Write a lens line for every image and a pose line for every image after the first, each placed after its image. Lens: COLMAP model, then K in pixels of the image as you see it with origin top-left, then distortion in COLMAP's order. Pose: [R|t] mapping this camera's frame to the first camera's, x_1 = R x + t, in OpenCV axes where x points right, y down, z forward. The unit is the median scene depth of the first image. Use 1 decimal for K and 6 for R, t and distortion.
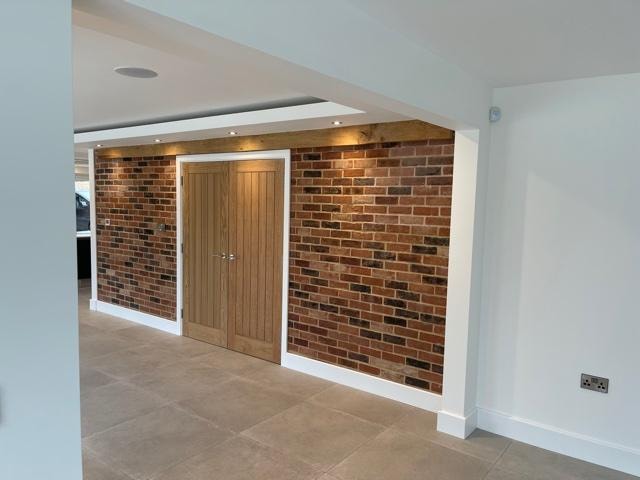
lens RADIAL K [[479.8, 0, 320.0], [0, 479.8, 240.0], [0, 0, 1]] dist [0.030460, 0.000293]
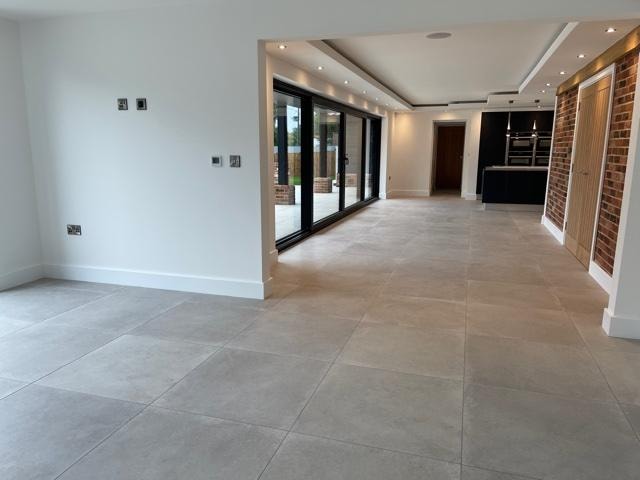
lens RADIAL K [[479.8, 0, 320.0], [0, 479.8, 240.0], [0, 0, 1]] dist [0.030460, 0.000293]
pose [[0.349488, 0.157771, -0.923562, 0.788886], [-0.071124, 0.987344, 0.141752, 0.087534], [0.934237, 0.016147, 0.356286, 0.053739]]
